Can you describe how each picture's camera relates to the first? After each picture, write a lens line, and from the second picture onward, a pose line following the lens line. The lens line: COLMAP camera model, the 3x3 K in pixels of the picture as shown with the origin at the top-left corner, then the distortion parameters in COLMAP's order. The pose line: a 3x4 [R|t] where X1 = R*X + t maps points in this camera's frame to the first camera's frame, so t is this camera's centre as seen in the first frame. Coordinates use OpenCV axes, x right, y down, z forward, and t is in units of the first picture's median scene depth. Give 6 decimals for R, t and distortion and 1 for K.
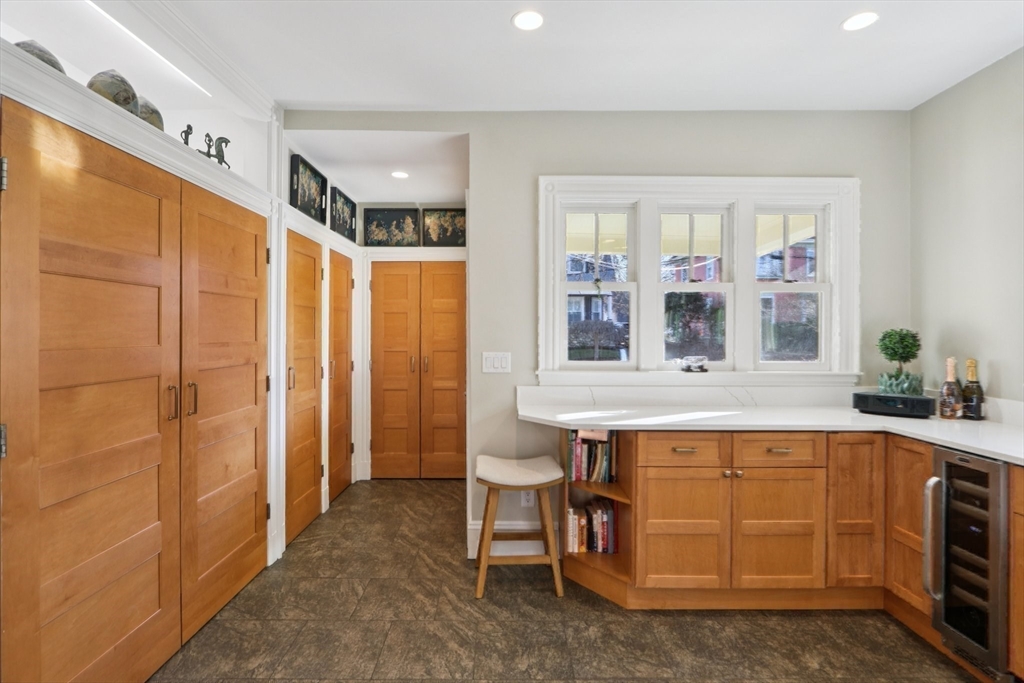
lens RADIAL K [[485.3, 0, 511.8], [0, 485.3, 338.4], [0, 0, 1]] dist [-0.014878, 0.002132]
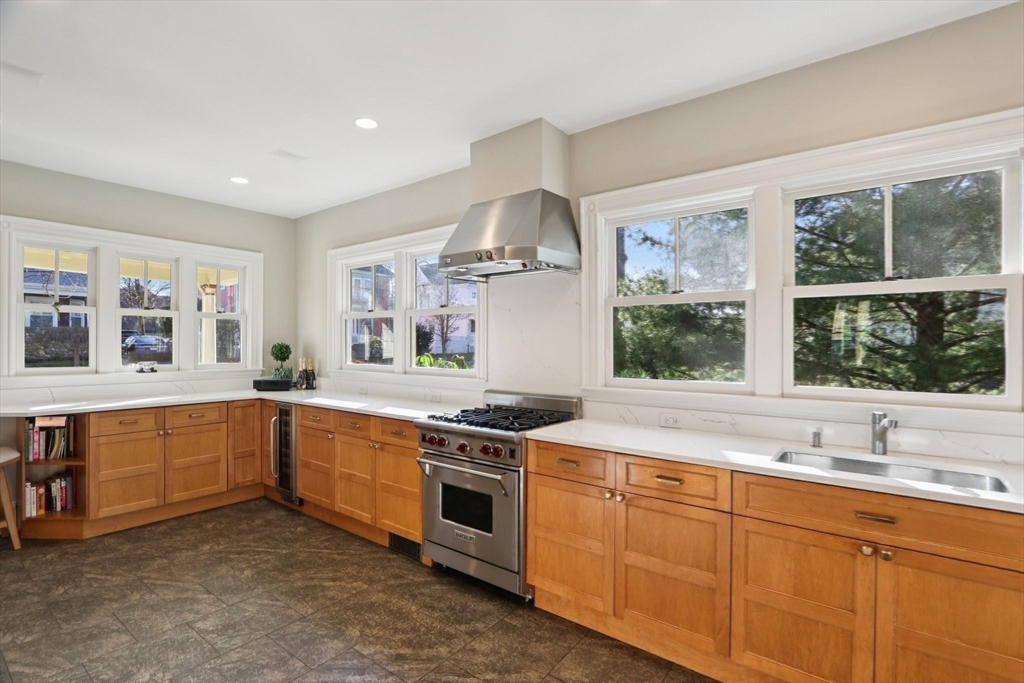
lens RADIAL K [[485.3, 0, 511.3], [0, 485.3, 342.0], [0, 0, 1]] dist [-0.014878, 0.002132]
pose [[0.615310, 0.000061, 0.788285, -0.095711], [0.001872, 0.999997, -0.001539, -0.019522], [-0.788283, 0.002423, 0.615308, -0.837856]]
